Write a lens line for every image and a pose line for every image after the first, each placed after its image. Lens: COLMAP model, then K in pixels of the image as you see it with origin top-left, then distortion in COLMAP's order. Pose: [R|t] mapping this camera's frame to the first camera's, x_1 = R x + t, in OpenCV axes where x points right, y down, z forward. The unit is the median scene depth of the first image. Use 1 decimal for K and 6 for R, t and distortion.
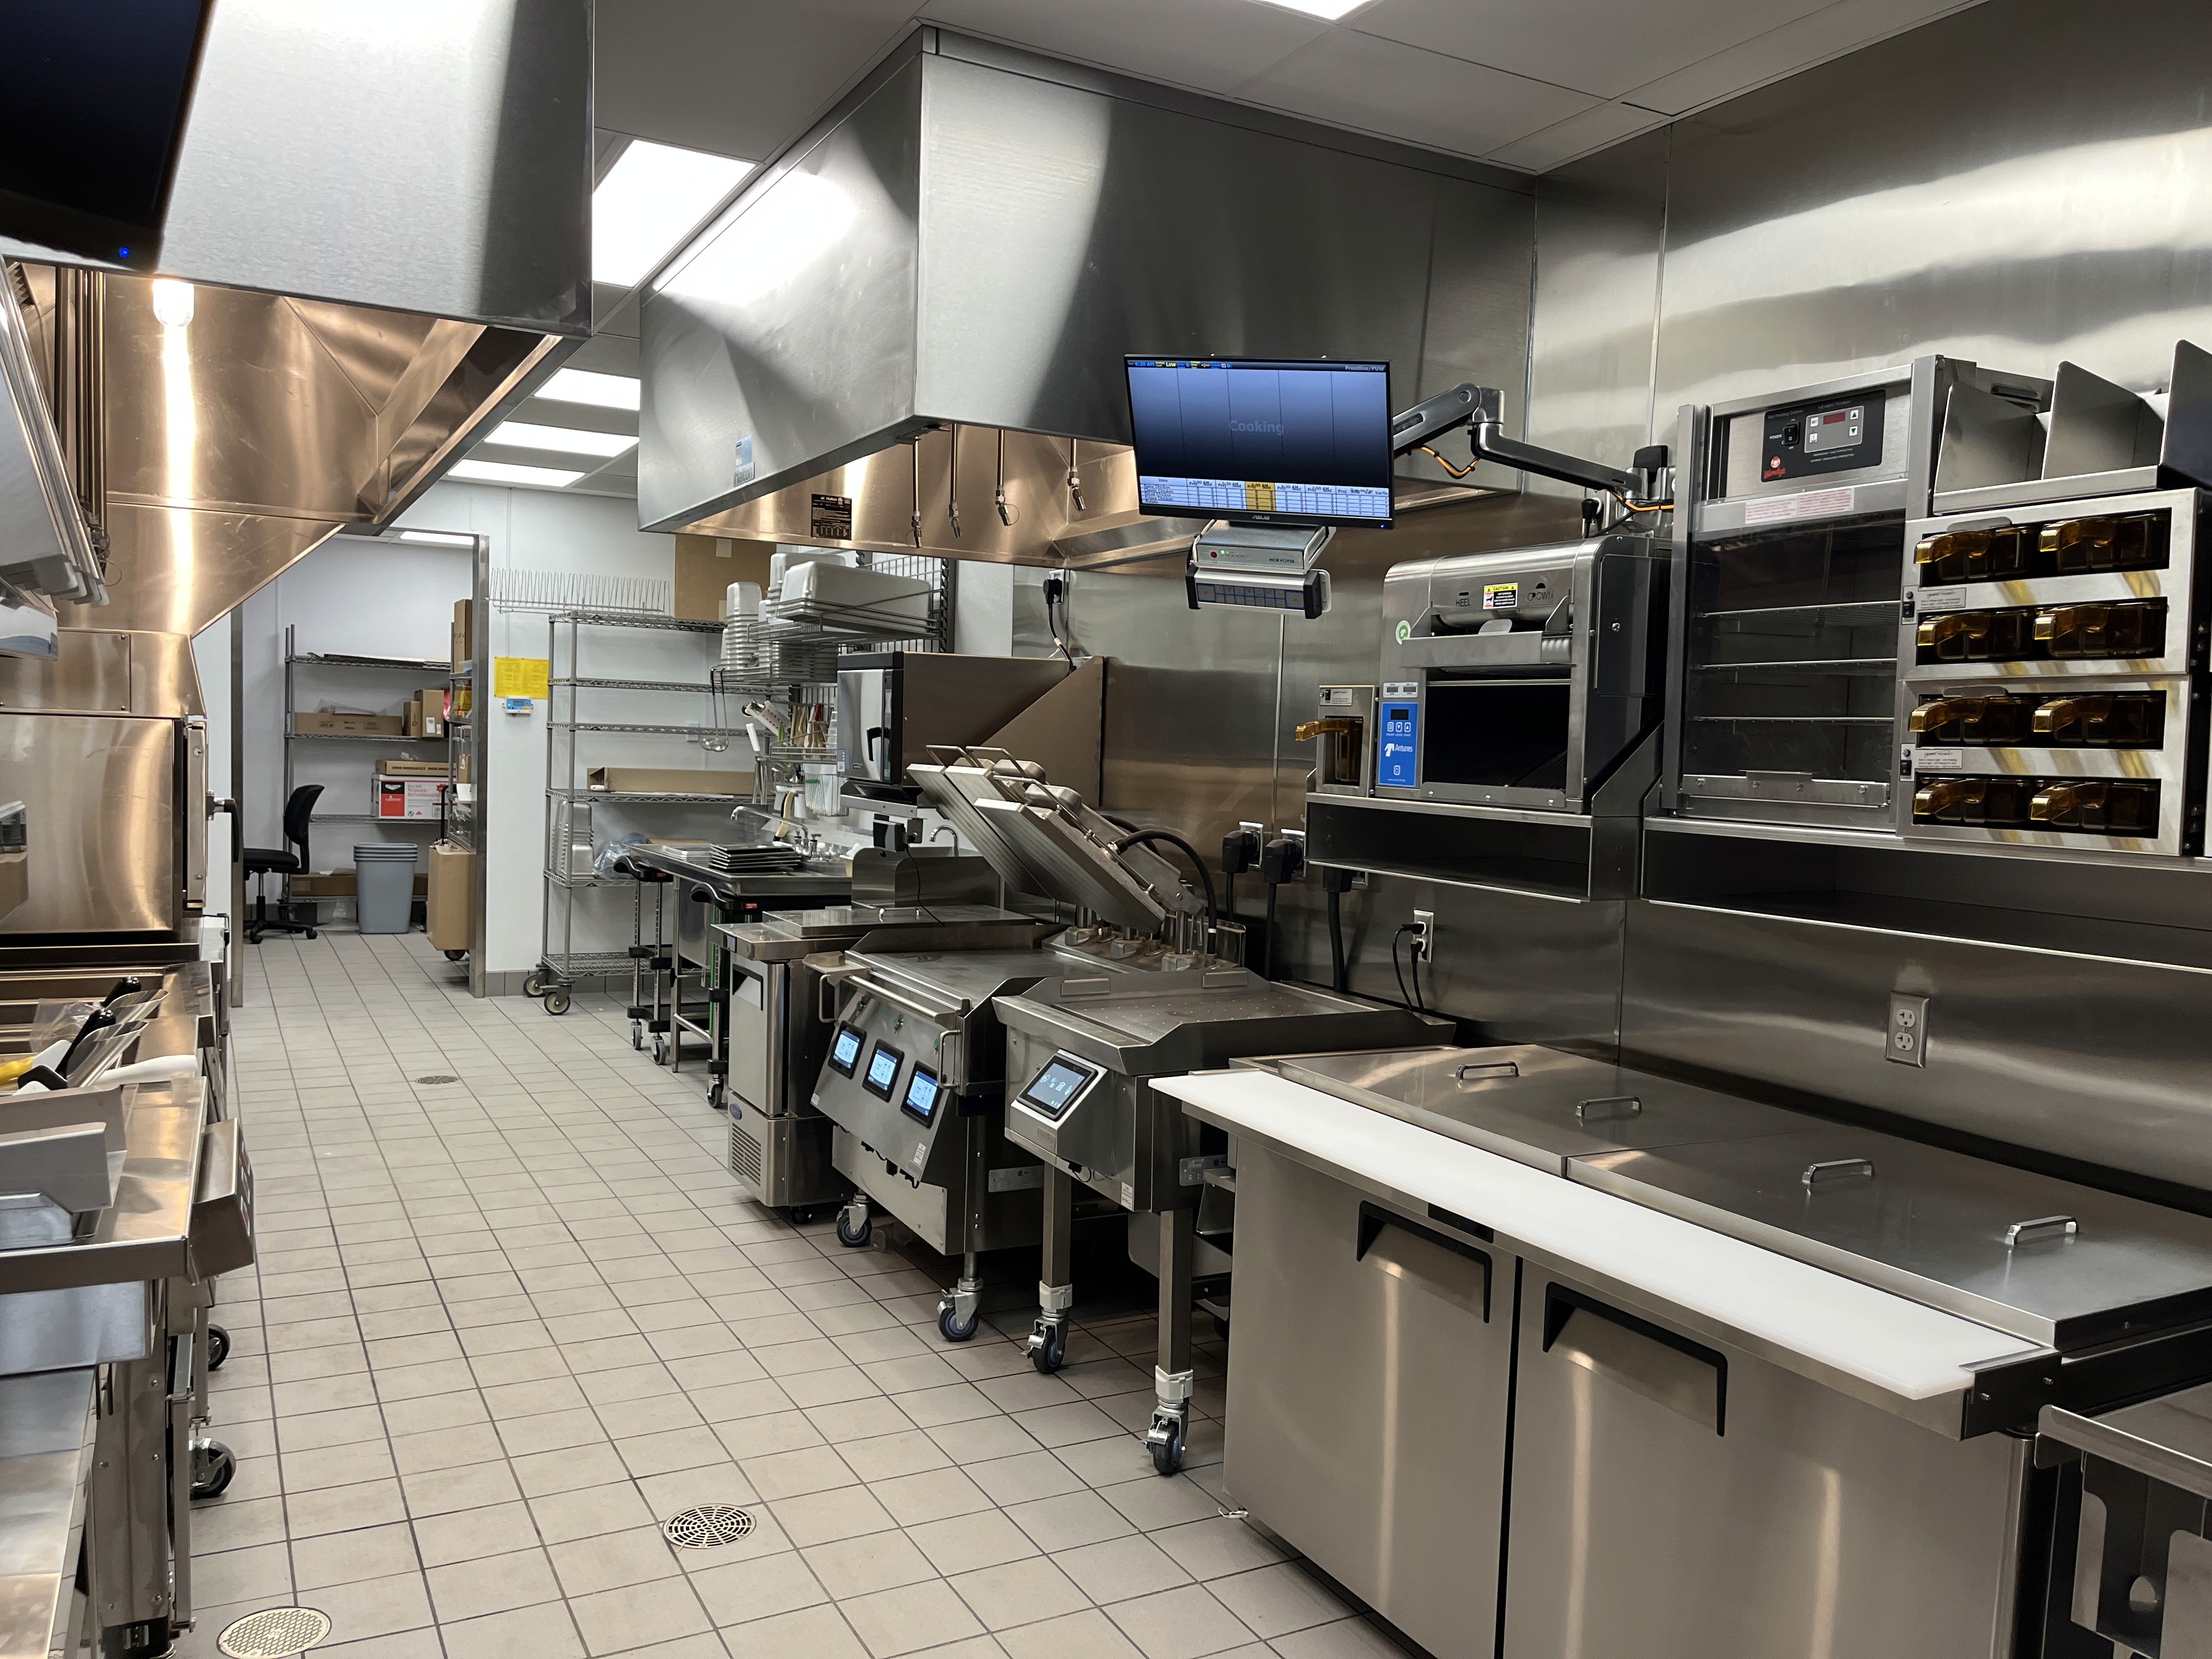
lens RADIAL K [[1681.7, 0, 1104.1], [0, 1681.7, 831.8], [0, 0, 1]] dist [0.060932, 0.000145]
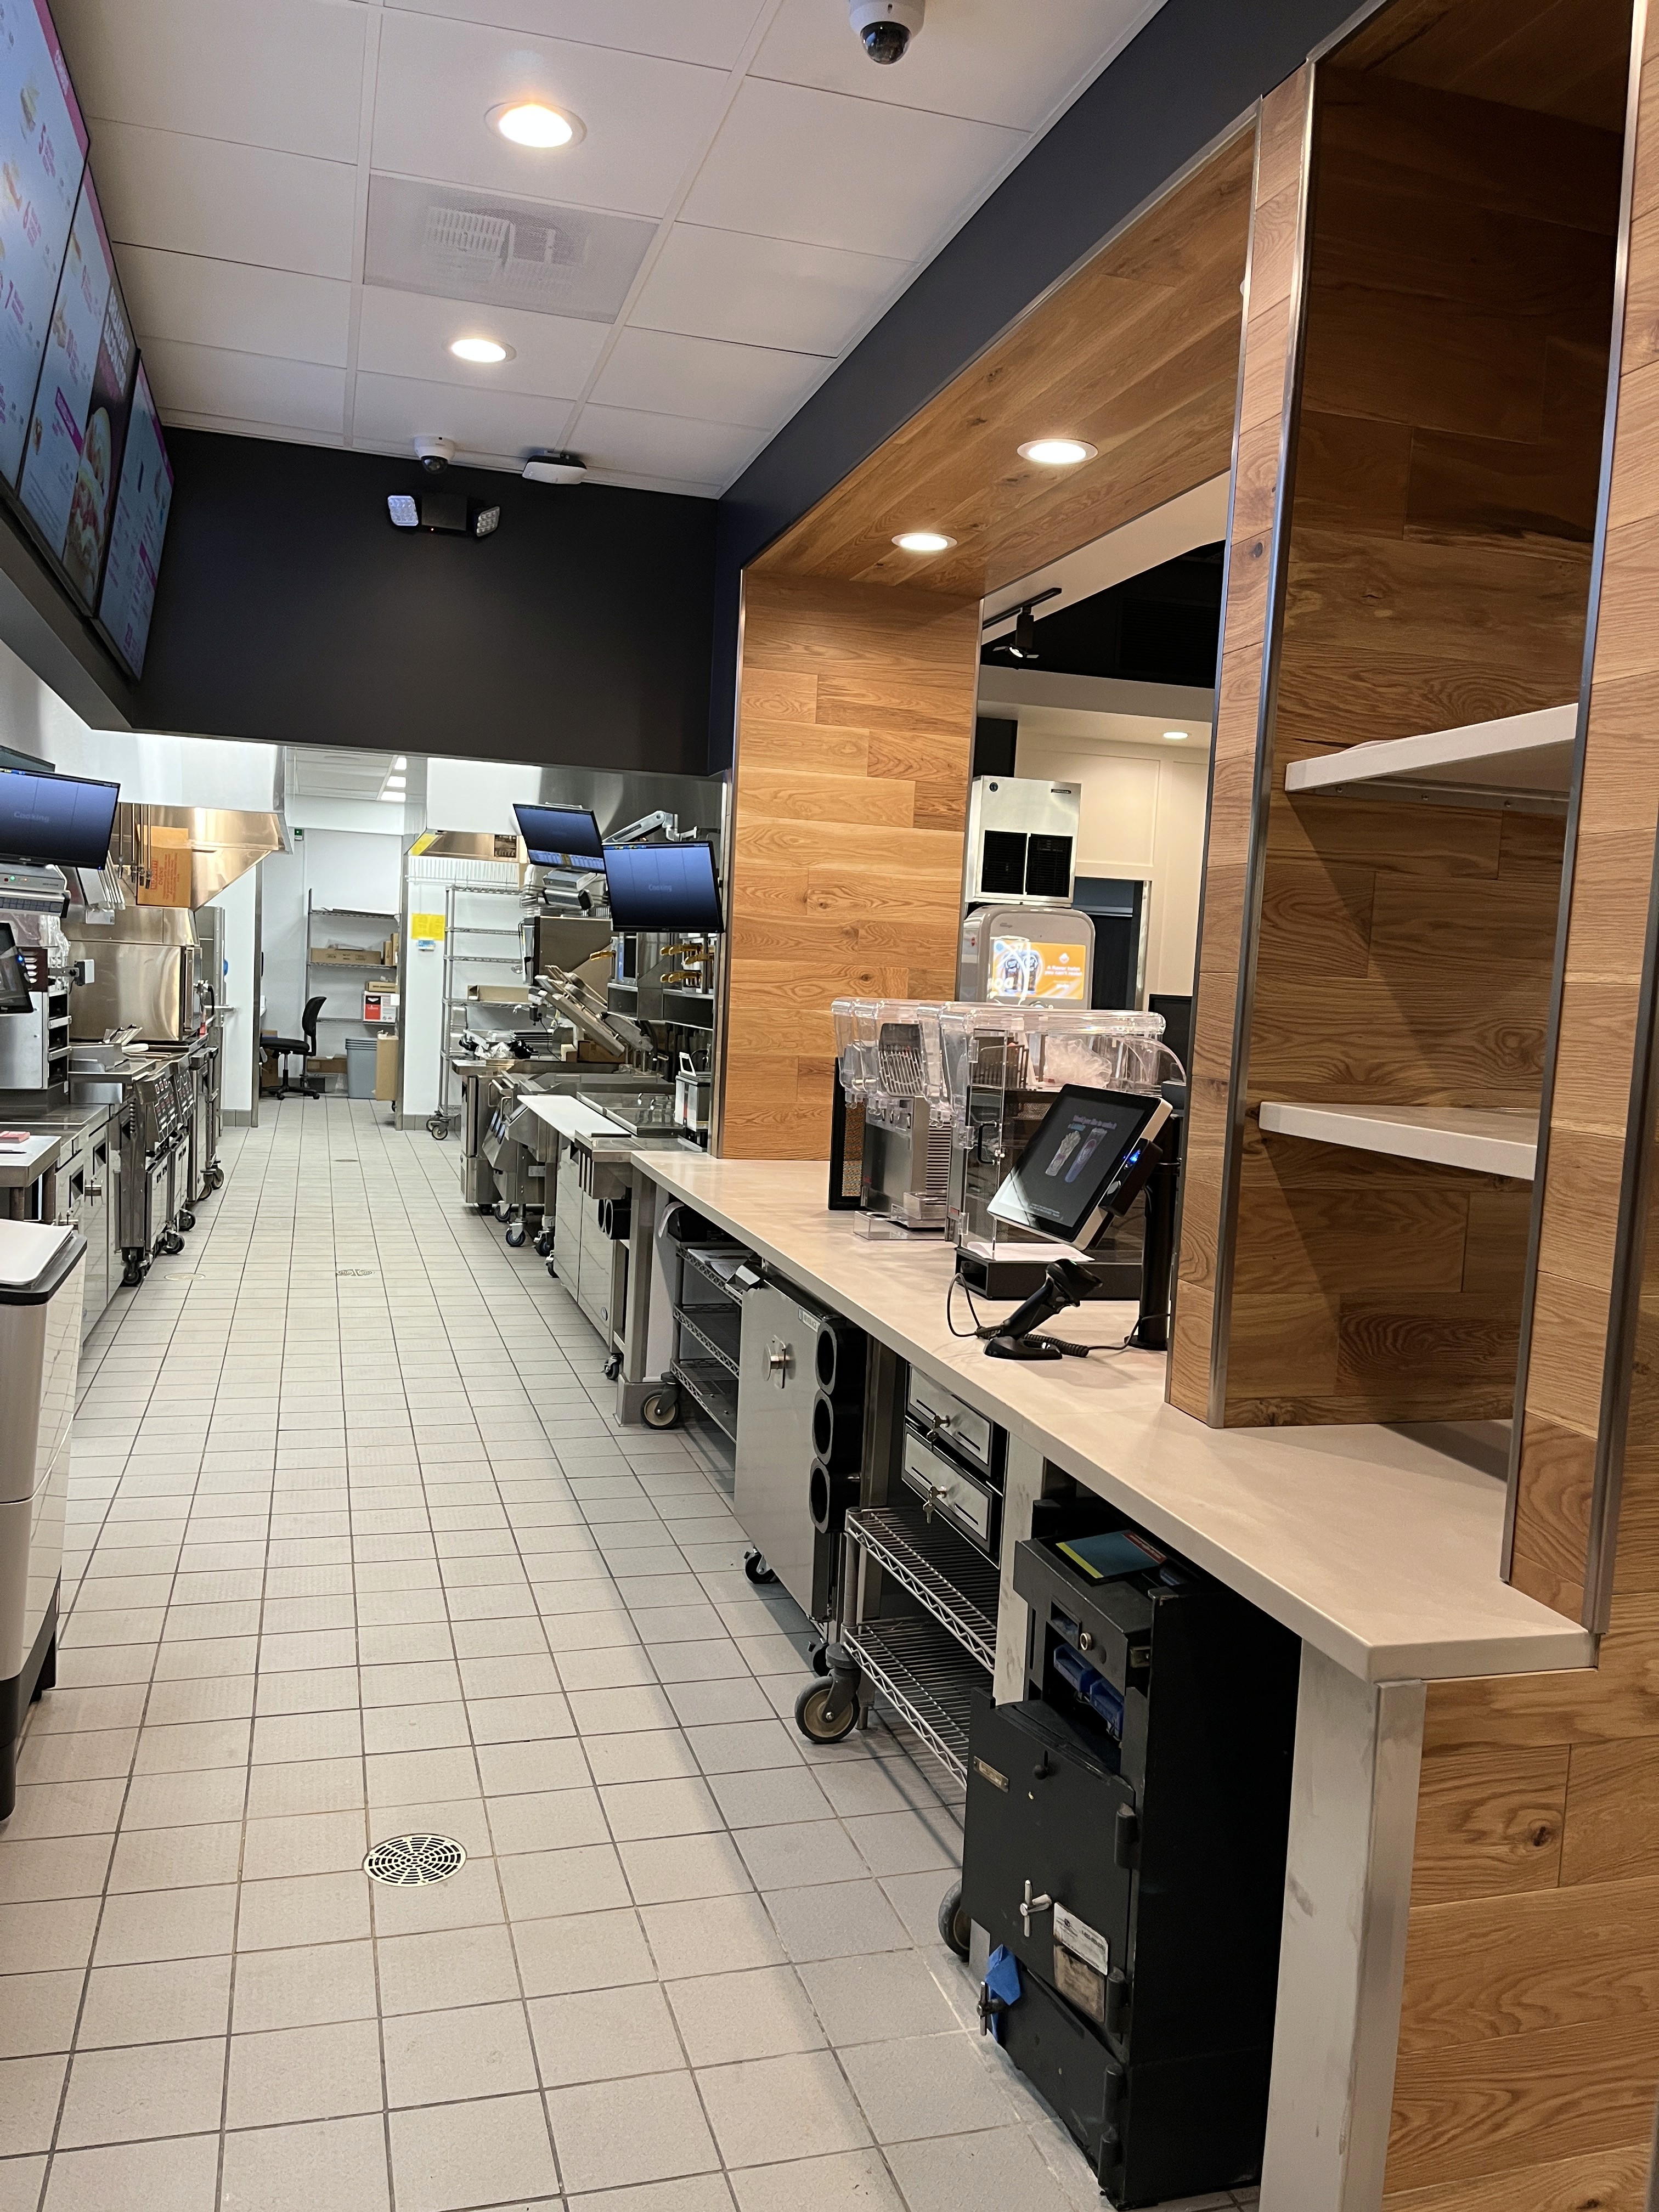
lens RADIAL K [[1681.7, 0, 823.5], [0, 1681.7, 1120.4], [0, 0, 1]] dist [0.060932, 0.000145]
pose [[0.980153, 0.029174, -0.196083, 0.267658], [-0.024014, 0.999301, 0.028644, 0.028244], [0.196782, -0.023367, 0.980169, -0.375457]]
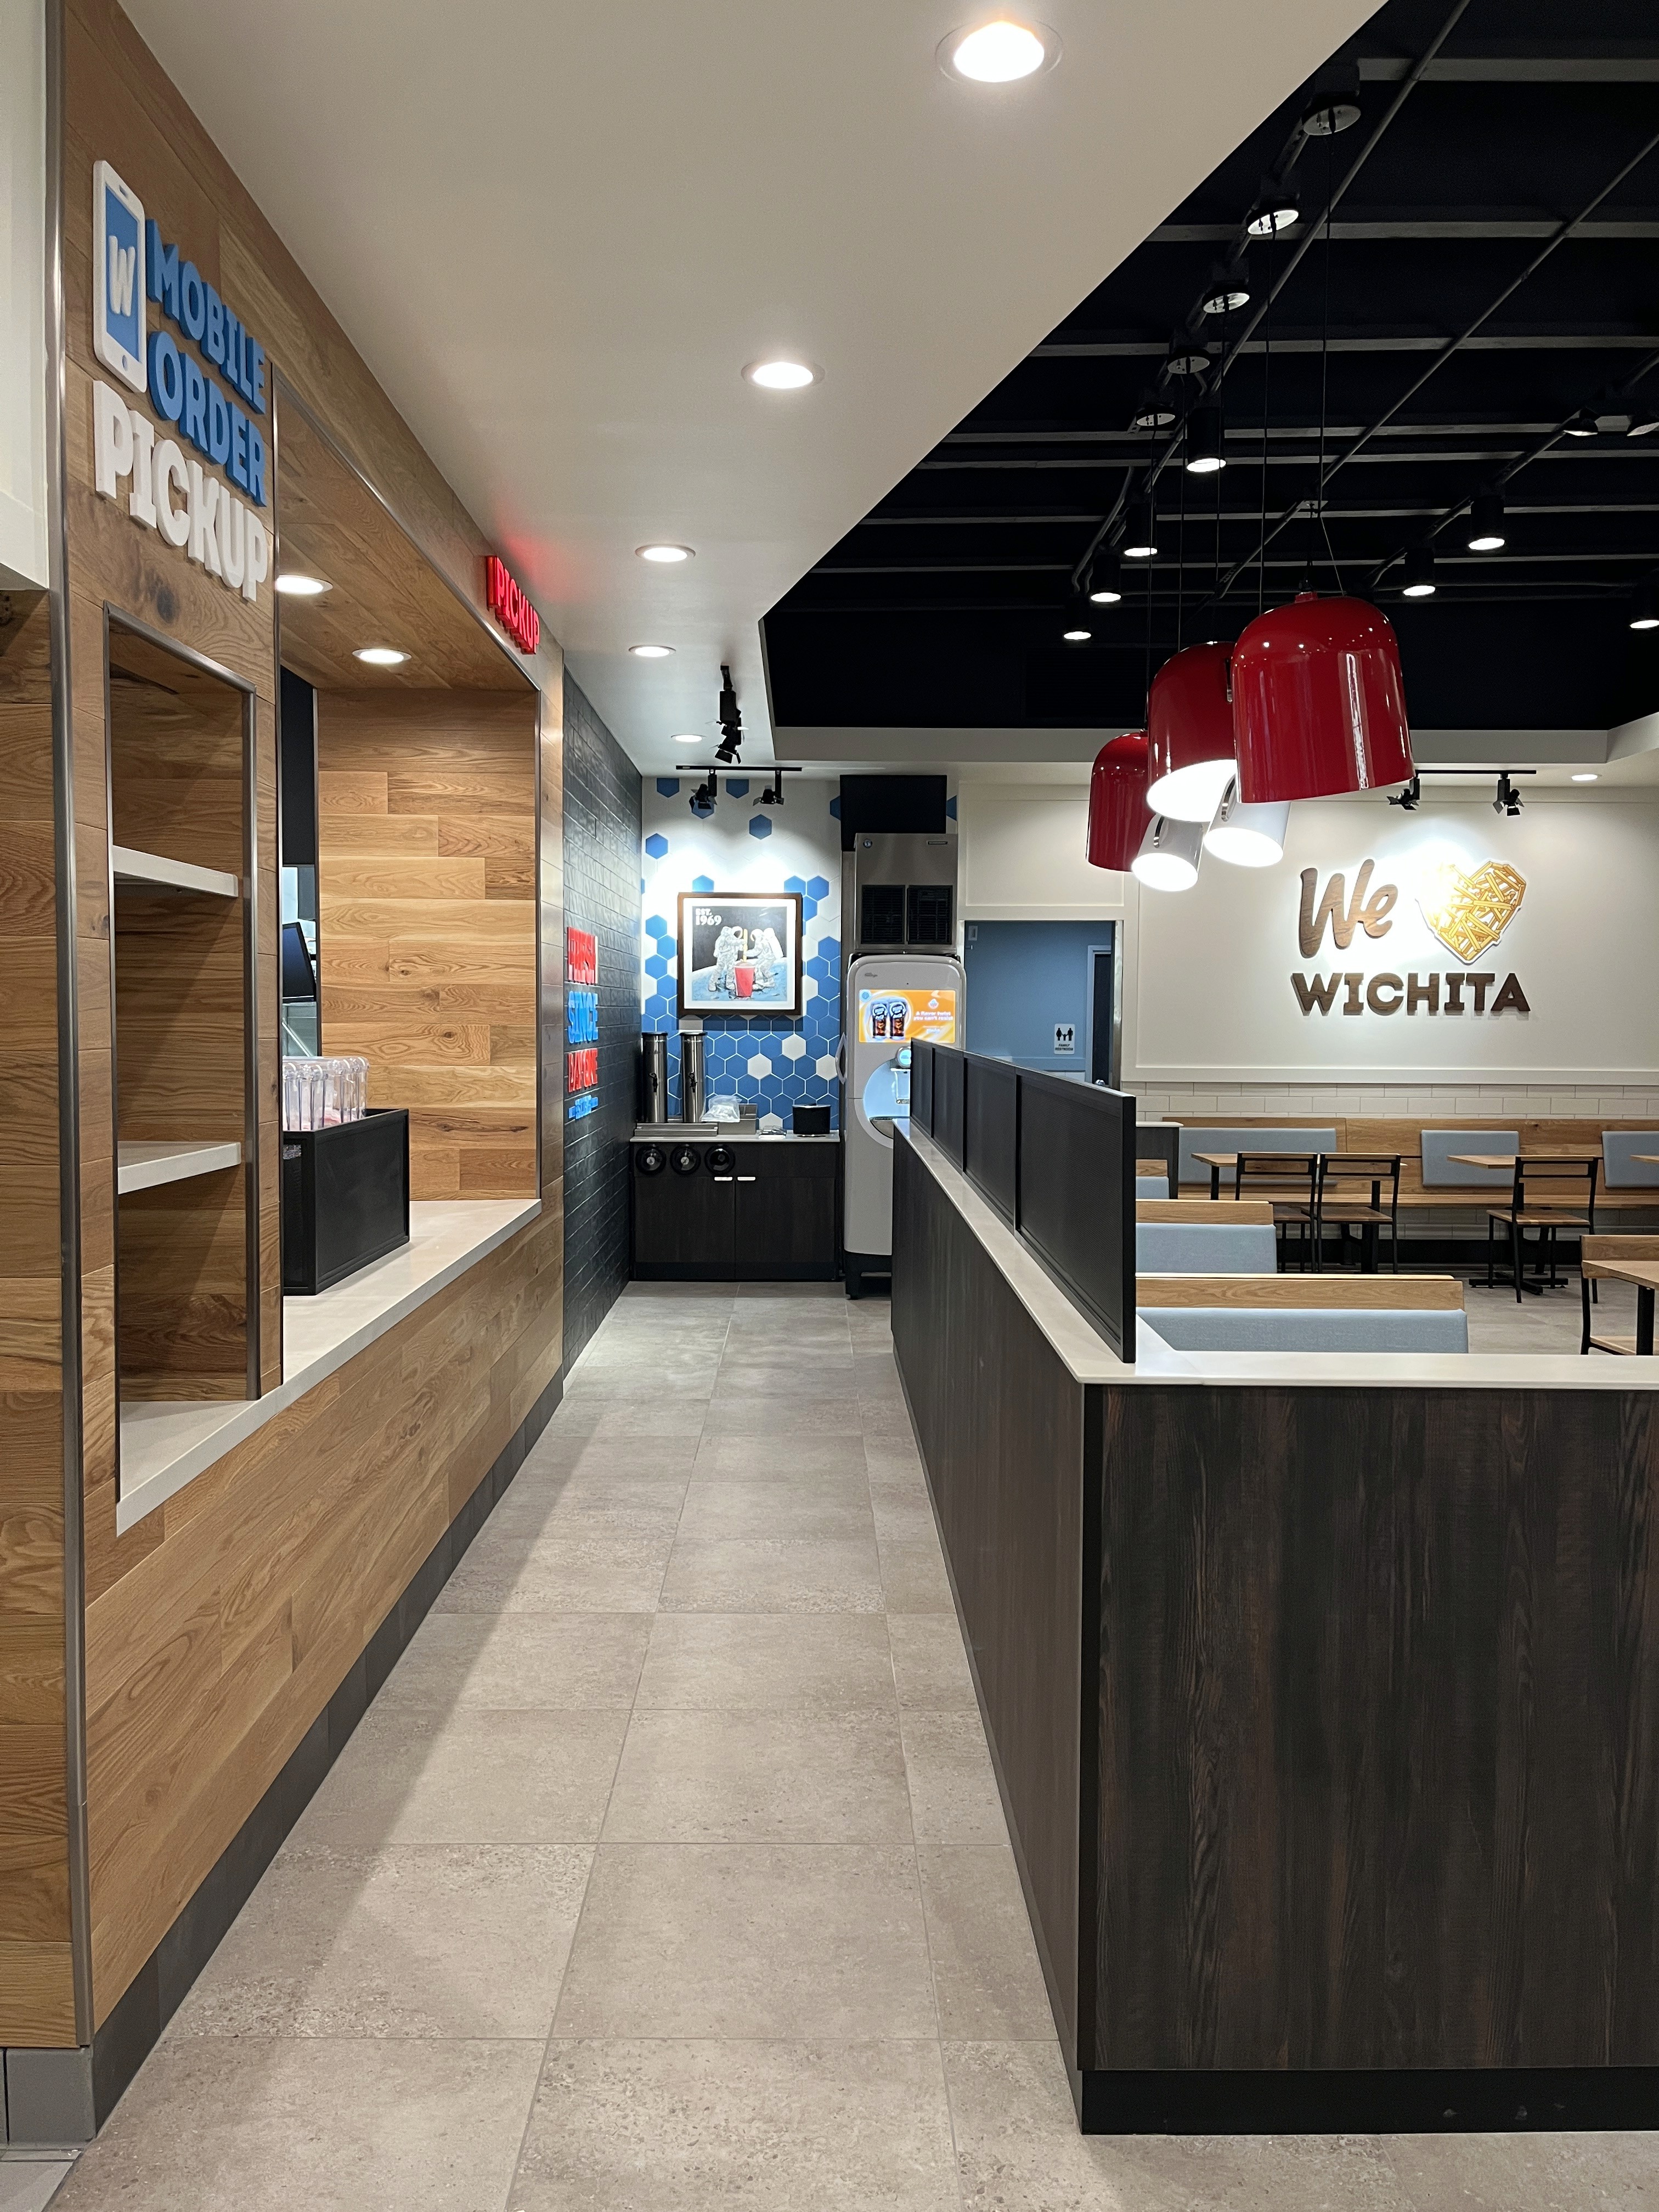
lens RADIAL K [[1681.7, 0, 829.0], [0, 1681.7, 1091.8], [0, 0, 1]] dist [0.060932, 0.000145]
pose [[0.887985, -0.007113, -0.459817, 0.758521], [-0.000371, 0.999869, -0.016184, 0.027436], [0.459871, 0.014542, 0.887866, -0.279421]]
